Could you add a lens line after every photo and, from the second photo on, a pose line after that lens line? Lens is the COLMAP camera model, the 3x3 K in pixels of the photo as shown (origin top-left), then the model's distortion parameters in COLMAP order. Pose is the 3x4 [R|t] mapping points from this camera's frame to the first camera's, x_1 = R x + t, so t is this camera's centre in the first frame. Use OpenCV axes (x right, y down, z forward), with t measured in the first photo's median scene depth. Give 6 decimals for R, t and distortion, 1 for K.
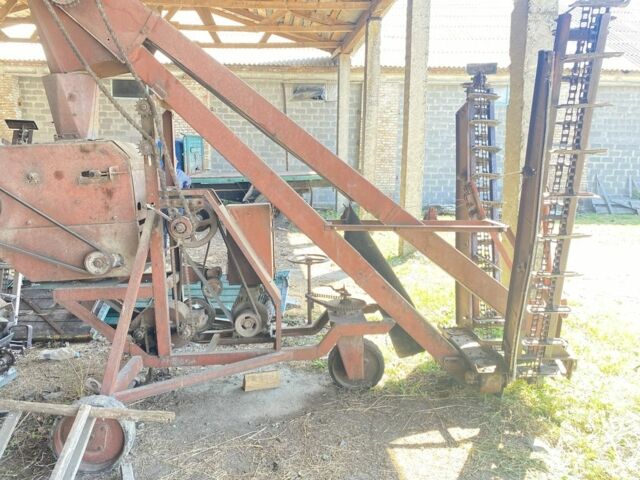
lens RADIAL K [[489.1, 0, 320.0], [0, 489.1, 240.0], [0, 0, 1]] dist [0.010355, 0.004657]
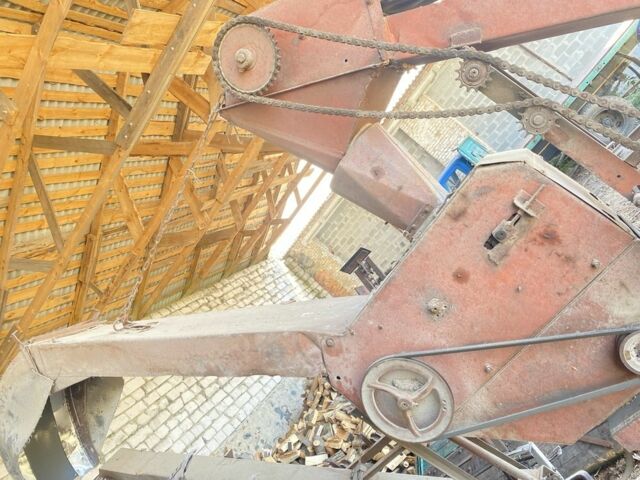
lens RADIAL K [[489.1, 0, 320.0], [0, 489.1, 240.0], [0, 0, 1]] dist [0.010355, 0.004657]
pose [[0.517306, -0.694874, -0.499544, -0.294644], [0.671484, 0.691453, -0.266464, -0.116523], [0.530570, -0.197593, 0.824289, 0.437600]]
